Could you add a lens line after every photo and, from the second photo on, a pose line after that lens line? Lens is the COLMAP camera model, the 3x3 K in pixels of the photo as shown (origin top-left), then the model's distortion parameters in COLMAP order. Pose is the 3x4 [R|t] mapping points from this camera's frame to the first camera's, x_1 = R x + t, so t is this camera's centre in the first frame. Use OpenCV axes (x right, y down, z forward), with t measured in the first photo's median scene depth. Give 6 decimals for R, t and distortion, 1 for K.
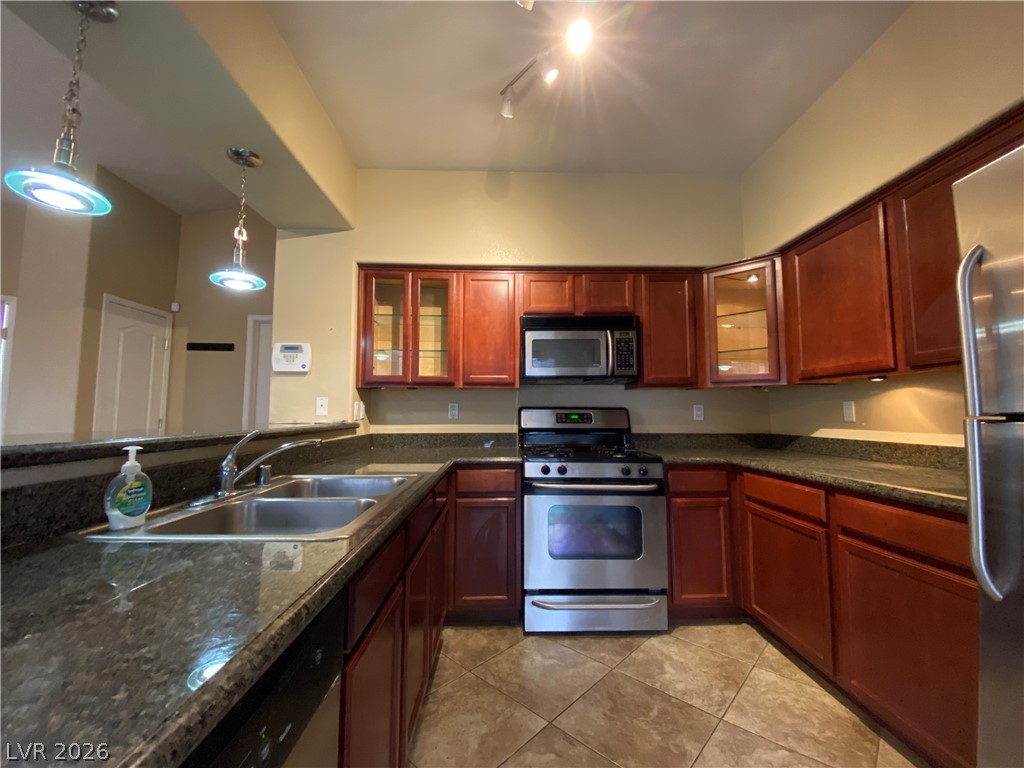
lens RADIAL K [[412.5, 0, 517.9], [0, 412.5, 371.9], [0, 0, 1]] dist [0.000436, -0.009553]
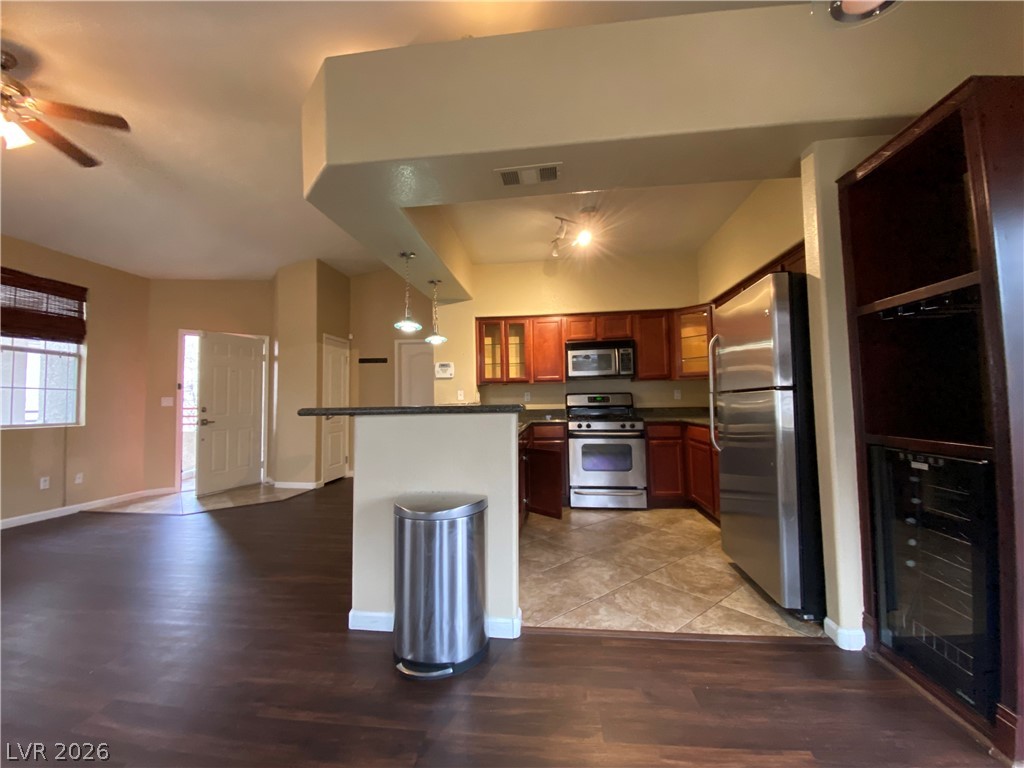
lens RADIAL K [[412.5, 0, 503.2], [0, 412.5, 383.8], [0, 0, 1]] dist [0.000436, -0.009553]
pose [[0.986778, -0.024552, -0.160206, 0.025849], [0.033693, 0.997940, 0.054596, -0.070017], [0.158536, -0.059272, 0.985573, -0.891454]]
